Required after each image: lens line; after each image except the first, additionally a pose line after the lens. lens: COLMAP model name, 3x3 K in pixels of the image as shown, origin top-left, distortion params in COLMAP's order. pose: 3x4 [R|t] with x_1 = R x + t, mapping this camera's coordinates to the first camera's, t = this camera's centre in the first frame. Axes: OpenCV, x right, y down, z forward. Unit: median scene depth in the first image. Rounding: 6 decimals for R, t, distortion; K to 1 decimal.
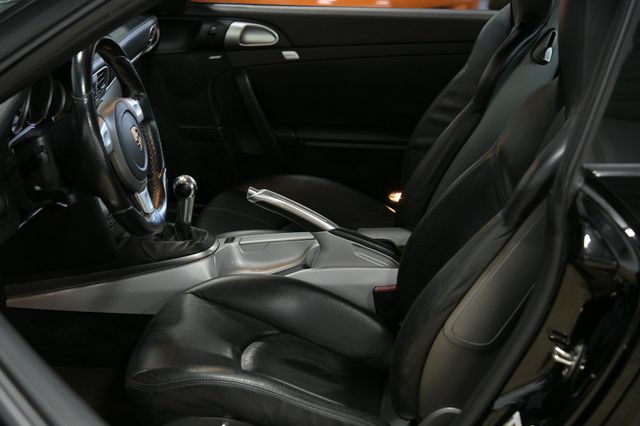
lens RADIAL K [[1370.8, 0, 320.0], [0, 1370.8, 213.0], [0, 0, 1]] dist [-0.049799, 0.415217]
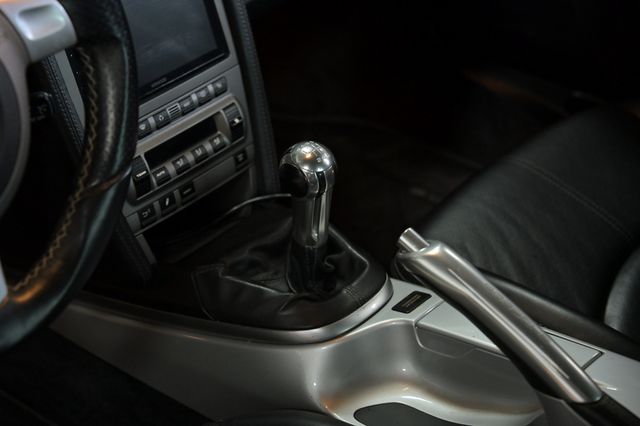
lens RADIAL K [[1370.8, 0, 320.0], [0, 1370.8, 213.0], [0, 0, 1]] dist [-0.049799, 0.415217]
pose [[0.826866, 0.279067, -0.488277, 0.114313], [-0.139826, 0.942952, 0.302143, -0.133954], [0.544740, -0.181558, 0.818716, 0.648873]]
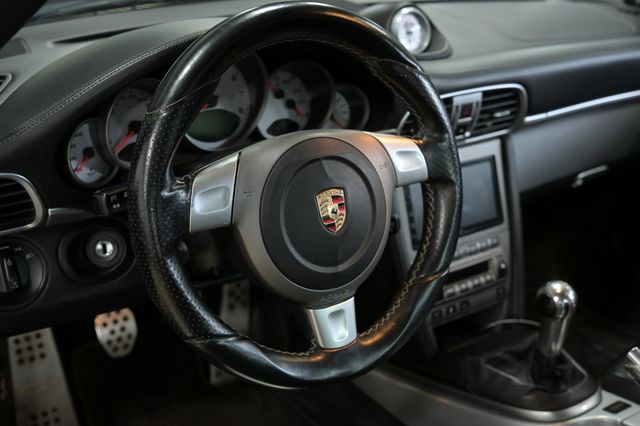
lens RADIAL K [[809.6, 0, 320.0], [0, 809.6, 213.0], [0, 0, 1]] dist [-0.001364, -0.005185]
pose [[0.656757, 0.288027, -0.696929, 0.073292], [-0.241145, 0.955873, 0.167799, -0.091308], [0.714506, 0.057858, 0.697232, 0.664361]]
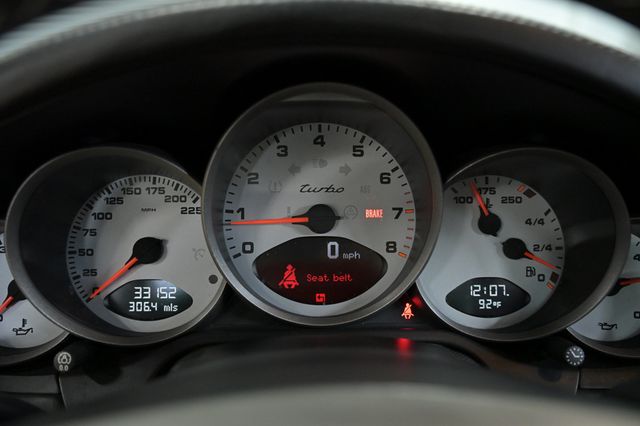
lens RADIAL K [[510.5, 0, 320.0], [0, 510.5, 213.0], [0, 0, 1]] dist [0.001208, 0.000786]
pose [[0.141961, 0.184234, -0.972576, -0.102050], [-0.298476, 0.944764, 0.135399, -0.083200], [0.943800, 0.271069, 0.189109, 0.839940]]
